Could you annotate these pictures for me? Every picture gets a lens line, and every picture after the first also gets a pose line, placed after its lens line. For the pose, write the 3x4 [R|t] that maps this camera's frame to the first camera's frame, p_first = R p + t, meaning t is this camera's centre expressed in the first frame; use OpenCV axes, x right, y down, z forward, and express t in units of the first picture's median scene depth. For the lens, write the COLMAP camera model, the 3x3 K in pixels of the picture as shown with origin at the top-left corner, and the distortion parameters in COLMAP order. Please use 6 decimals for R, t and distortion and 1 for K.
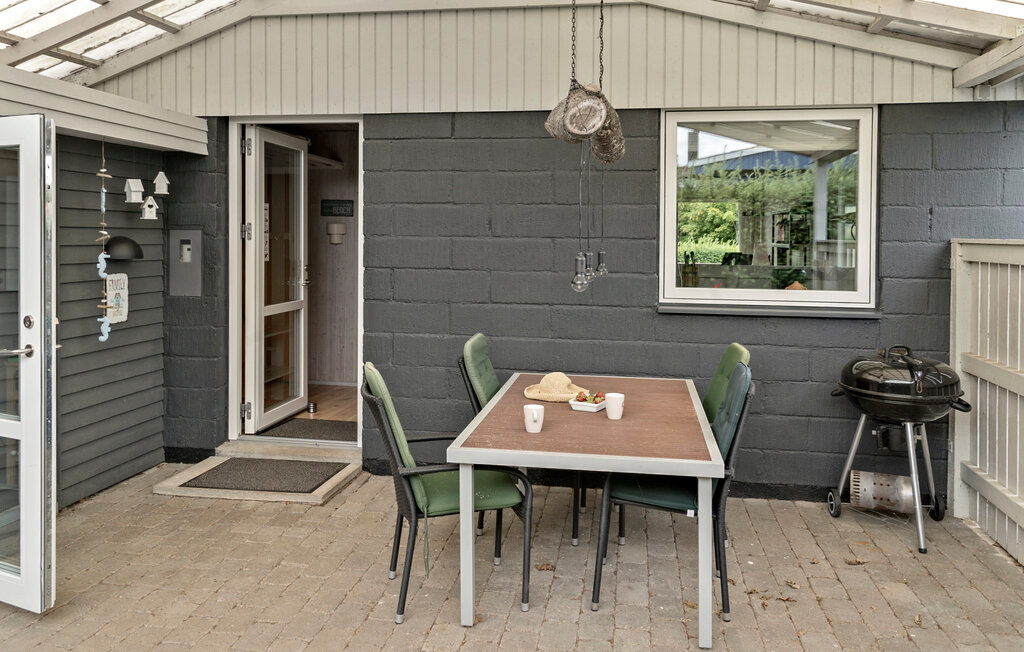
lens RADIAL K [[812.9, 0, 512.1], [0, 812.9, 260.1], [0, 0, 1]] dist [0.002873, 0.001189]
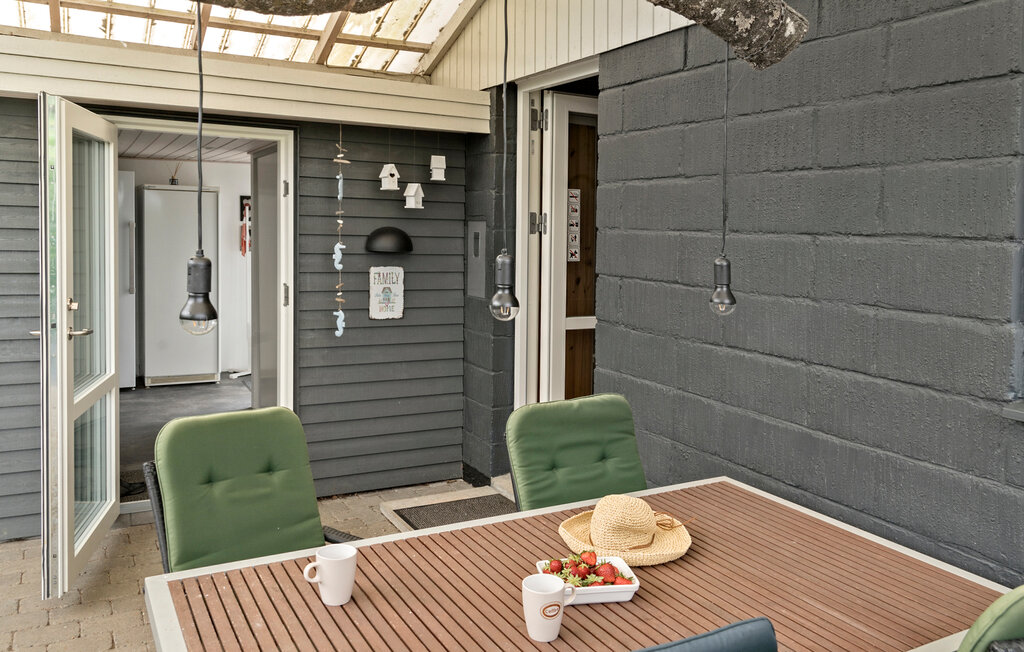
lens RADIAL K [[812.9, 0, 512.1], [0, 812.9, 260.1], [0, 0, 1]] dist [0.002873, 0.001189]
pose [[0.618526, 0.037346, -0.784877, 0.334231], [-0.041714, 0.999022, 0.014663, -0.010418], [0.784657, 0.023671, 0.619478, 0.524684]]
